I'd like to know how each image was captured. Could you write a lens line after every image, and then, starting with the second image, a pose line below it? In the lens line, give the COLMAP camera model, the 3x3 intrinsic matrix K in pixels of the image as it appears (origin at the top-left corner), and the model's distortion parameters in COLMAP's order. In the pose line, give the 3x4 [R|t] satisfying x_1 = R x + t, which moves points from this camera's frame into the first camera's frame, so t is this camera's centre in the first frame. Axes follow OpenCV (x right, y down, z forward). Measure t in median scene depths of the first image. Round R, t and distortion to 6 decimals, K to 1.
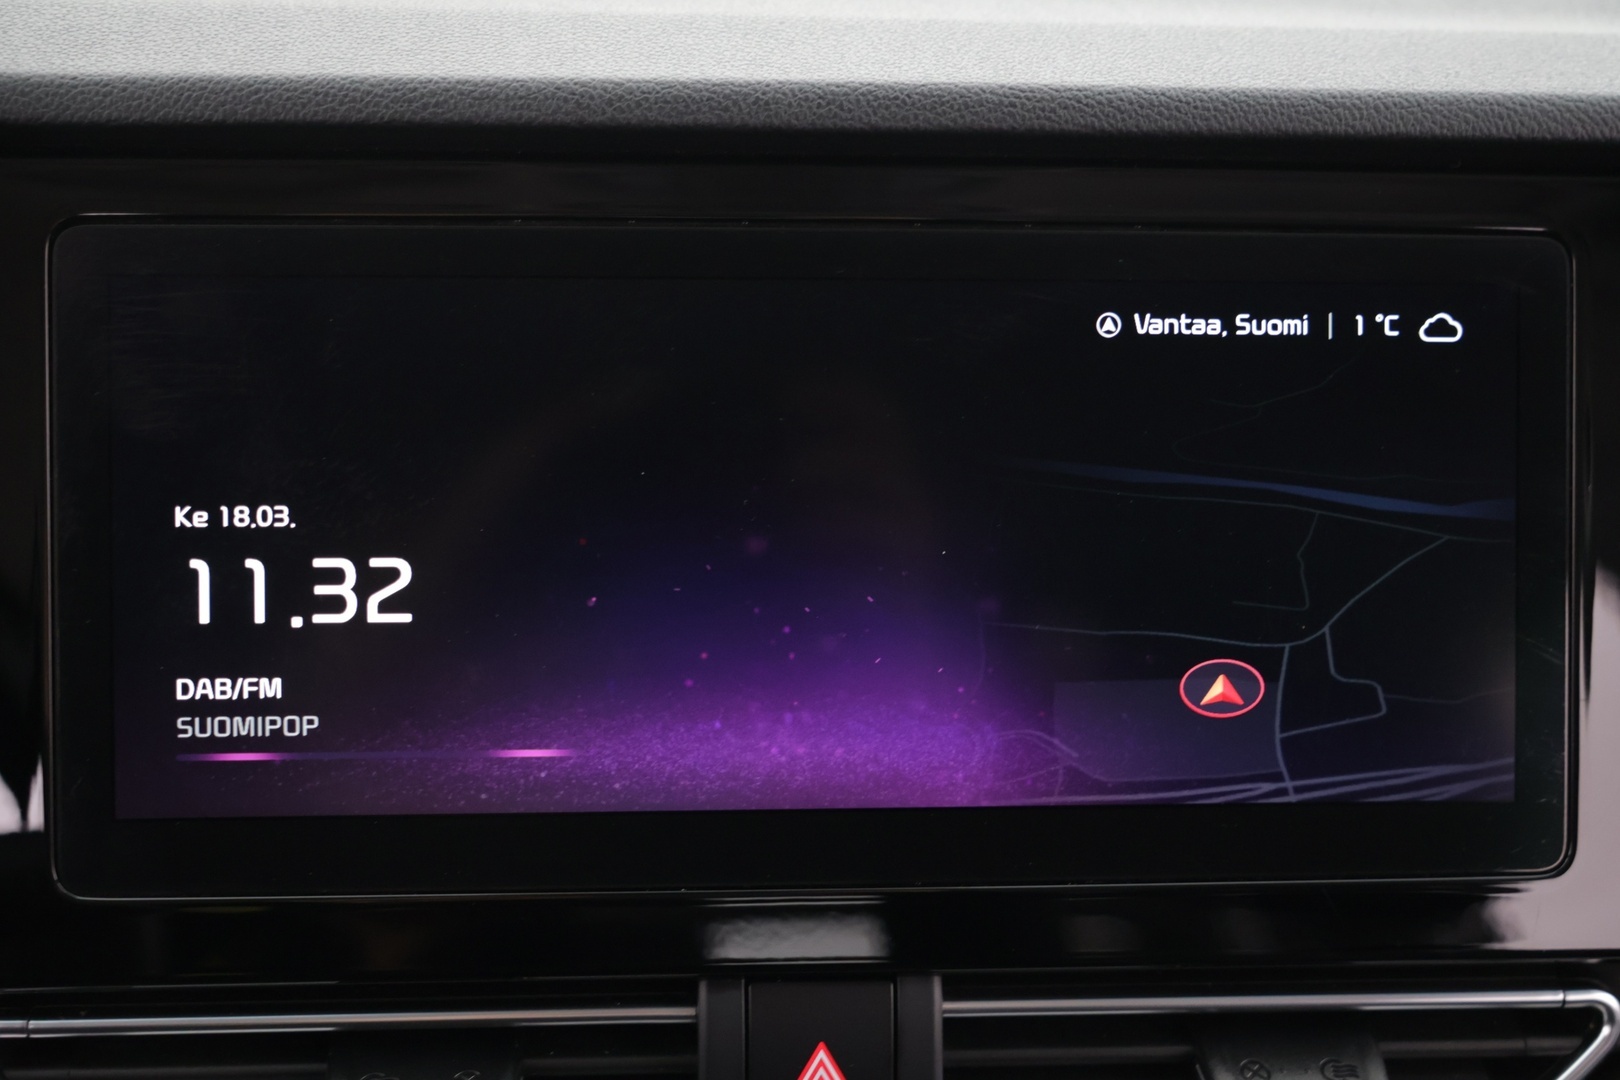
lens RADIAL K [[2018.7, 0, 809.4], [0, 2018.7, 532.0], [0, 0, 1]] dist [0.006133, 0.000000]
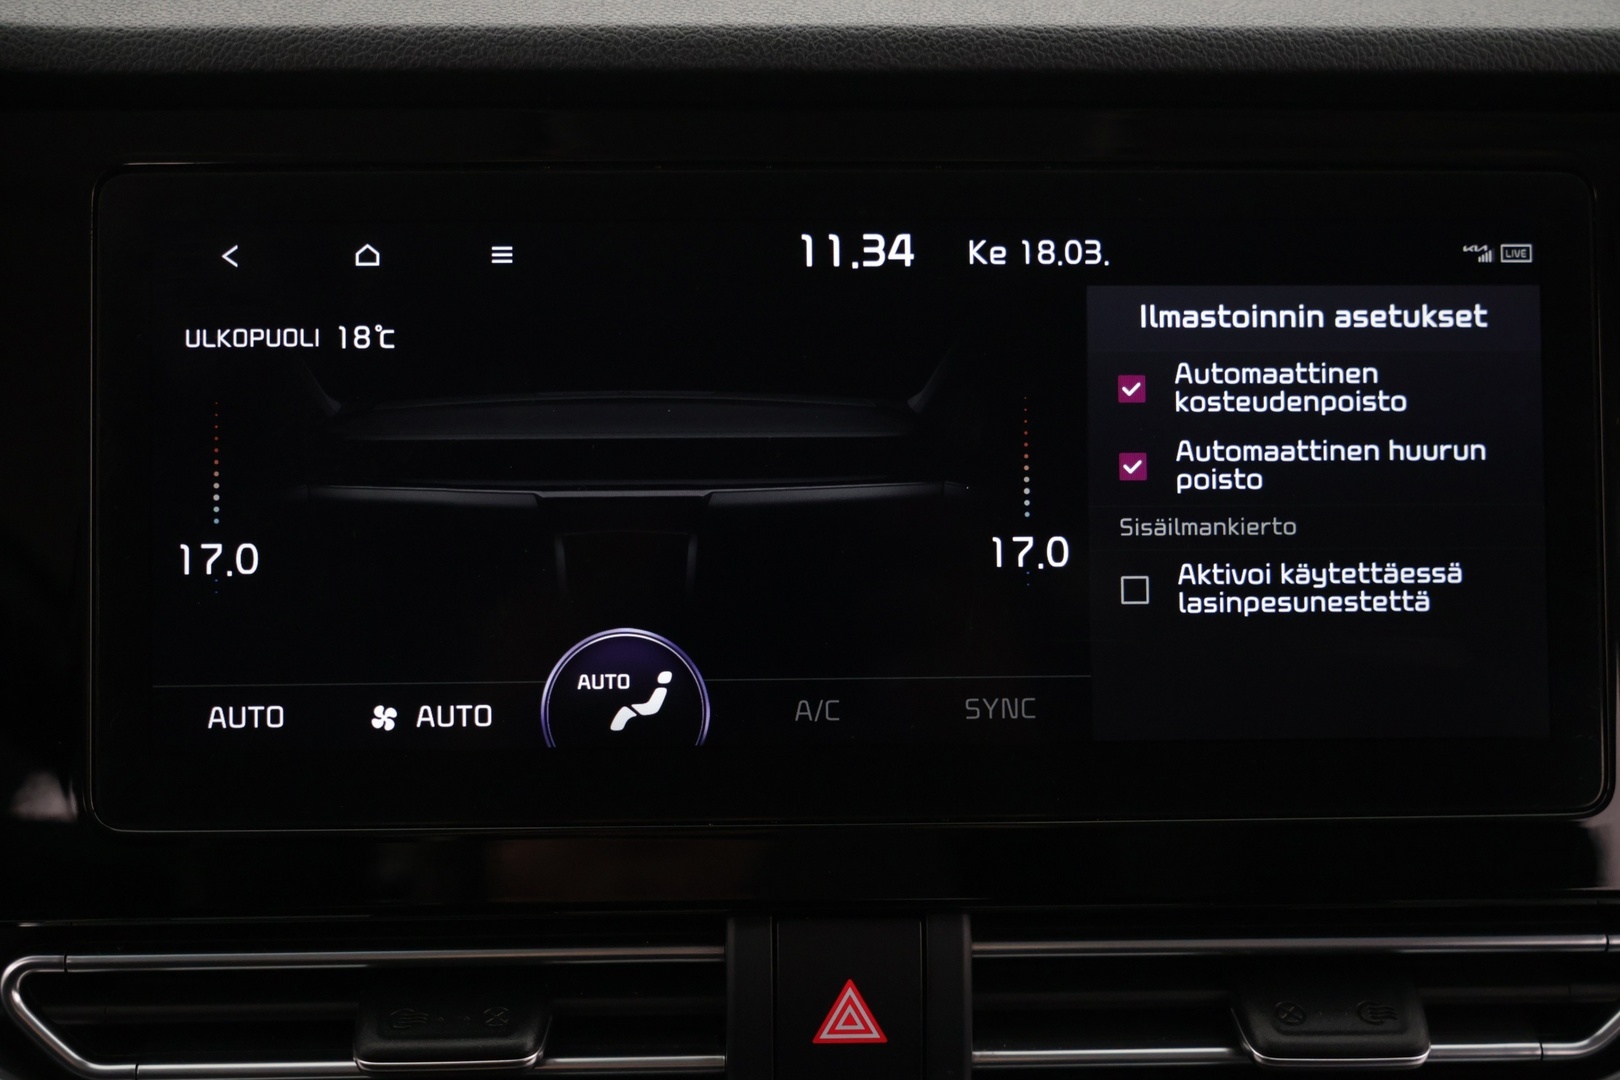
lens RADIAL K [[2018.7, 0, 808.0], [0, 2018.7, 526.3], [0, 0, 1]] dist [0.006133, 0.000000]
pose [[0.999182, -0.008285, -0.039573, 0.027422], [0.006096, 0.998462, -0.055104, 0.086224], [0.039969, 0.054818, 0.997696, -0.007080]]
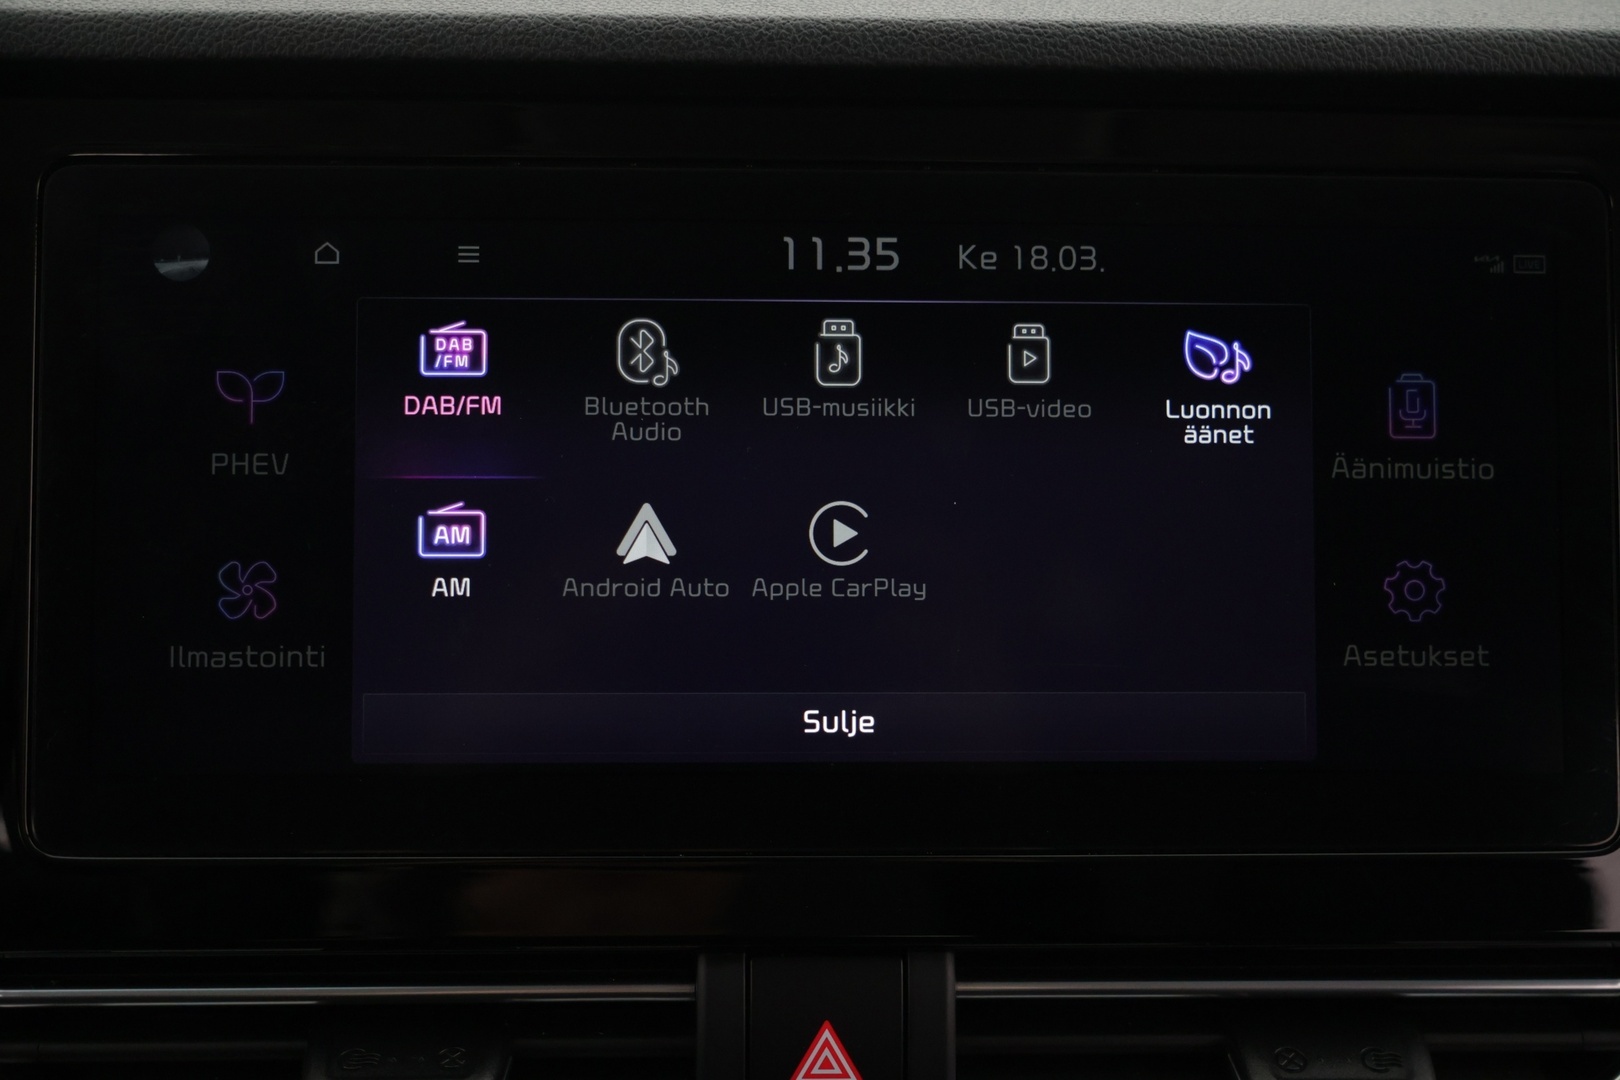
lens RADIAL K [[2018.7, 0, 802.7], [0, 2018.7, 529.7], [0, 0, 1]] dist [0.006133, 0.000000]
pose [[0.999522, 0.000229, -0.030927, 0.024559], [-0.002456, 0.997402, -0.071999, 0.093953], [0.030830, 0.072041, 0.996925, 0.043306]]
